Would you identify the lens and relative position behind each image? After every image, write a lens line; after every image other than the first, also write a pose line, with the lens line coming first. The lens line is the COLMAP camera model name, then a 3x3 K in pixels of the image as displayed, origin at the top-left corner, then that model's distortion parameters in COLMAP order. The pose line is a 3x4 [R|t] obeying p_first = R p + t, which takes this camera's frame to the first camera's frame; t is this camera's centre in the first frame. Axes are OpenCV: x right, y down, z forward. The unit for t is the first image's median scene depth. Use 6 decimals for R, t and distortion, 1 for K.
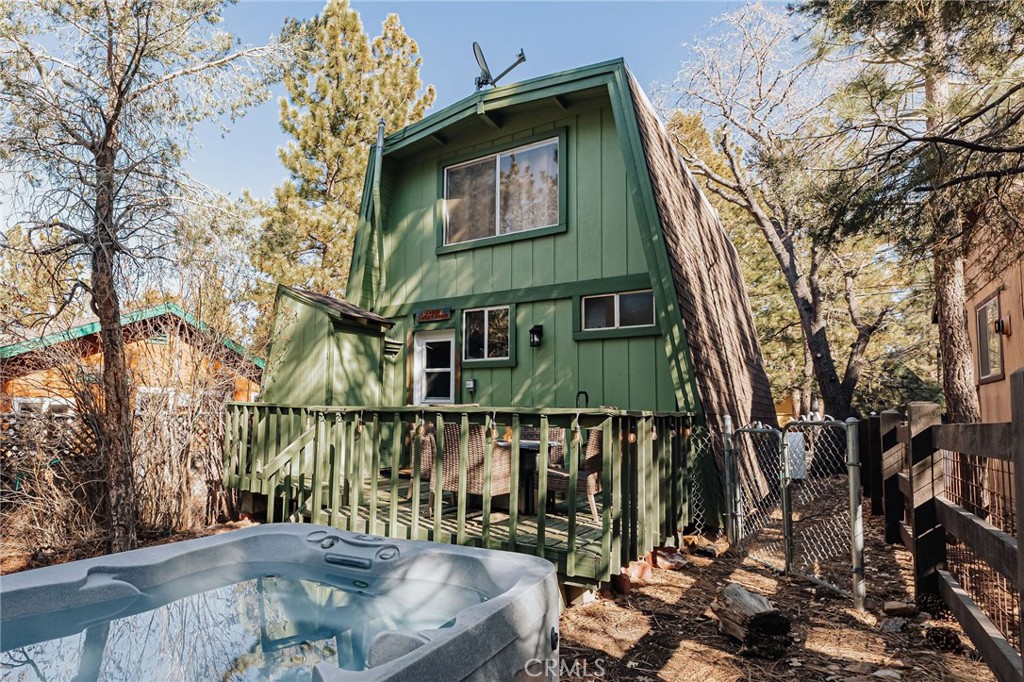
lens RADIAL K [[511.0, 0, 526.9], [0, 511.0, 338.9], [0, 0, 1]] dist [-0.003210, 0.000059]
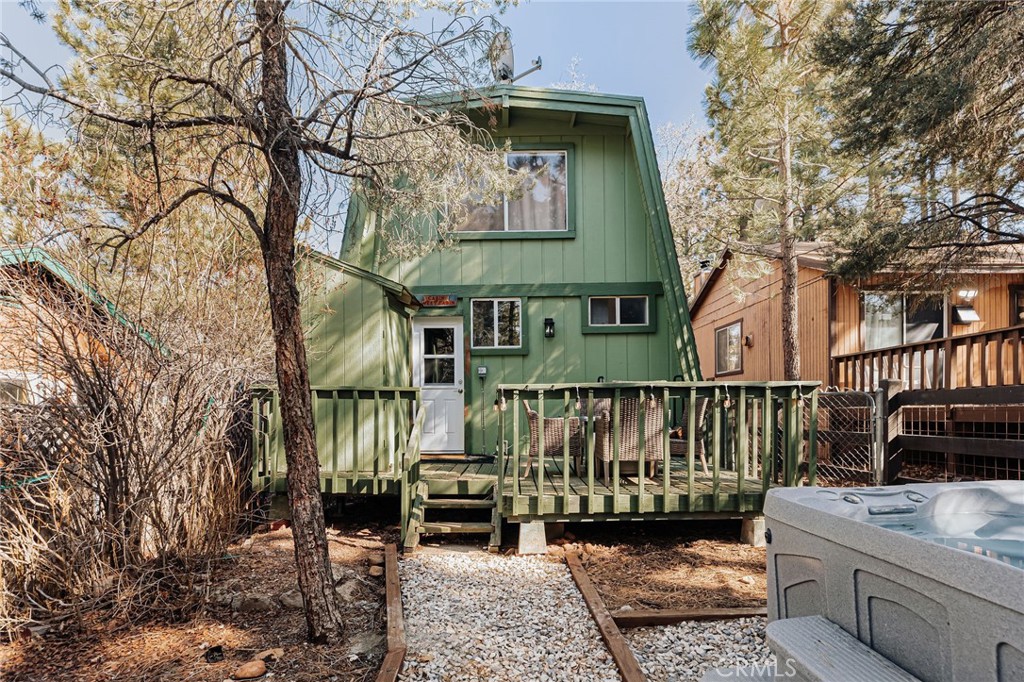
lens RADIAL K [[427.5, 0, 511.9], [0, 427.5, 375.0], [0, 0, 1]] dist [-0.001753, -0.000176]
pose [[0.871144, 0.010105, 0.490923, -0.512500], [-0.045902, 0.997086, 0.060929, 0.044109], [-0.488877, -0.075612, 0.869070, 0.212655]]
